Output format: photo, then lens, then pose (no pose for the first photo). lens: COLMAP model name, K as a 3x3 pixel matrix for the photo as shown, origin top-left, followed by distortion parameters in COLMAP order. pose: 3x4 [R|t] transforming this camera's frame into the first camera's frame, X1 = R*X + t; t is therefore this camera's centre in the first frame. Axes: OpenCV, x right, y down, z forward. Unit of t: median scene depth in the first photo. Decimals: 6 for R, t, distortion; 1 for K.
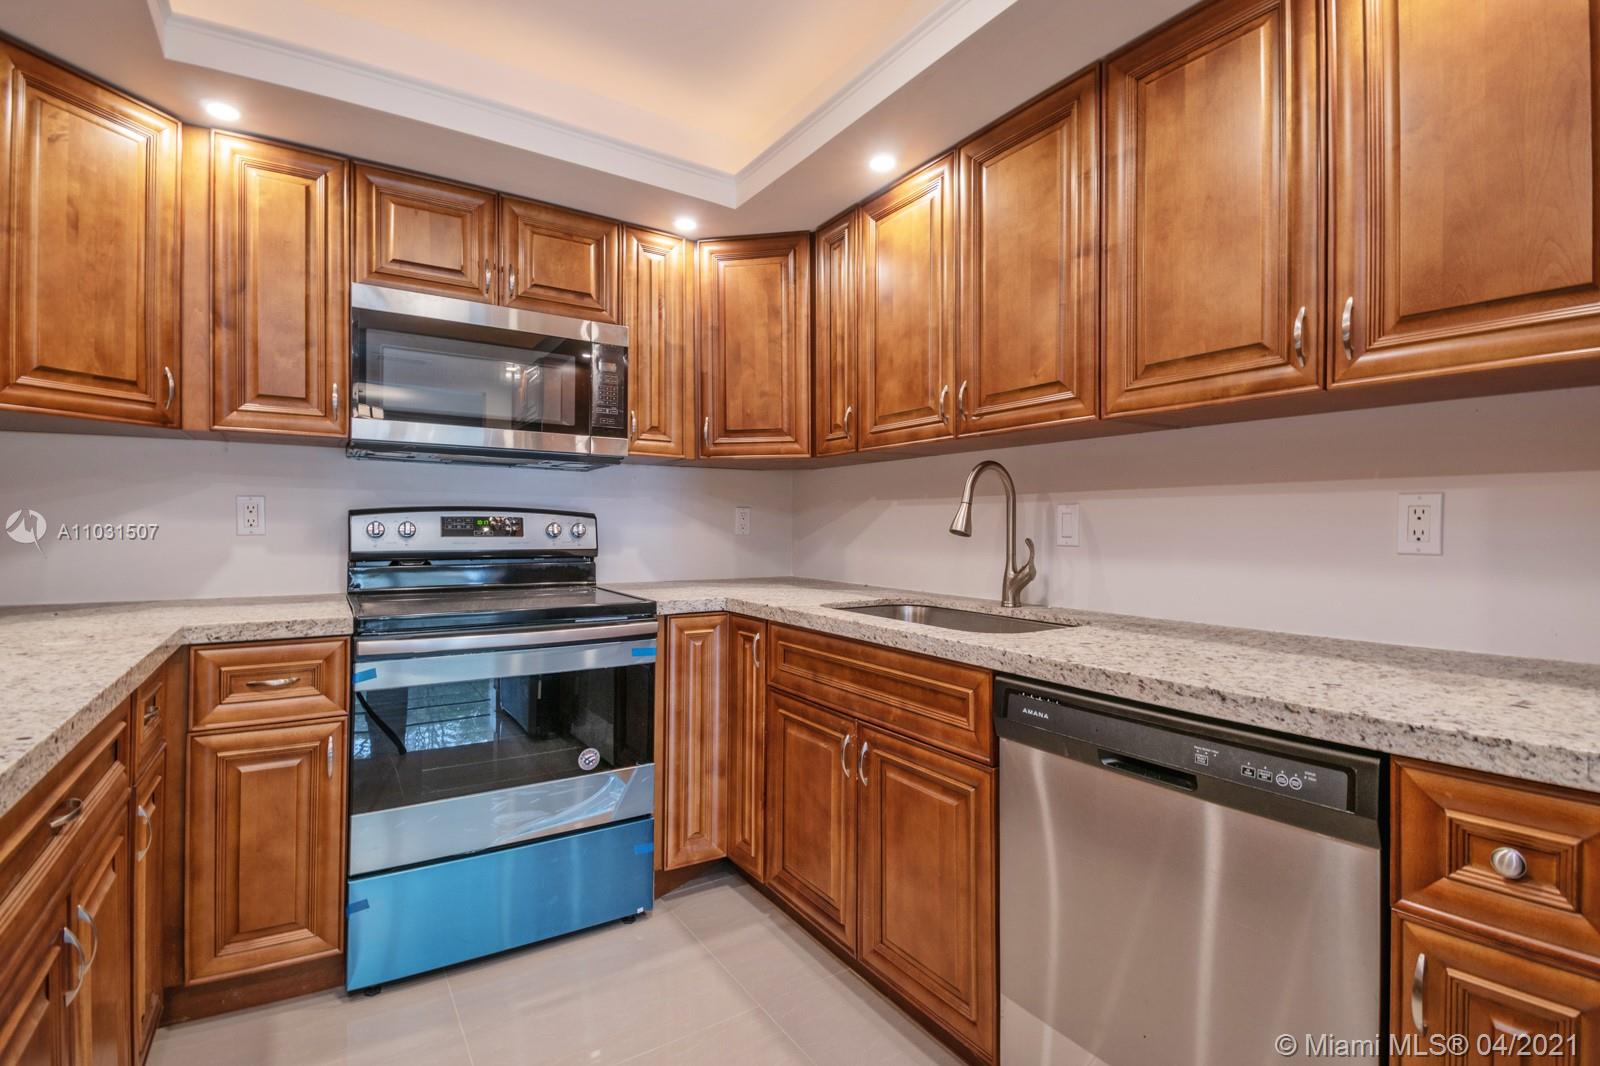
lens RADIAL K [[742.8, 0, 799.5], [0, 742.8, 529.2], [0, 0, 1]] dist [0.043896, -0.035242]
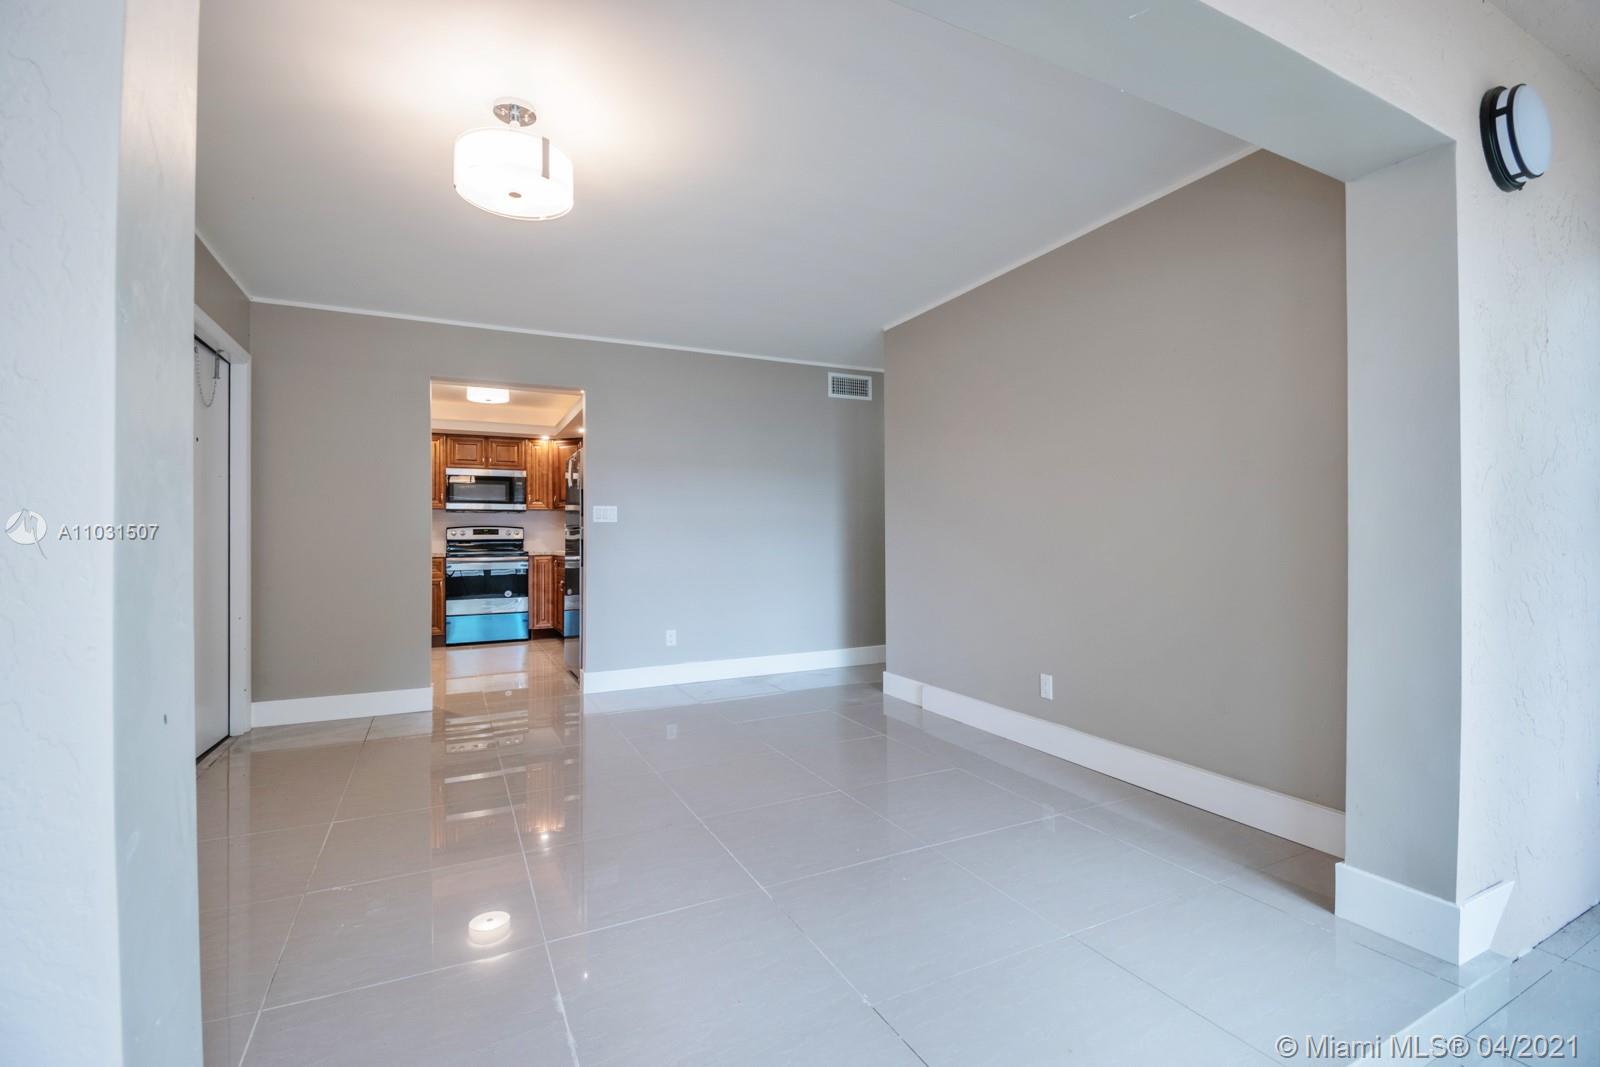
lens RADIAL K [[734.1, 0, 816.2], [0, 734.1, 529.6], [0, 0, 1]] dist [0.024501, 0.000031]
pose [[0.995720, -0.015152, -0.091167, 1.620548], [0.013428, 0.999720, -0.019499, 0.086061], [0.091437, 0.018192, 0.995645, -2.571268]]
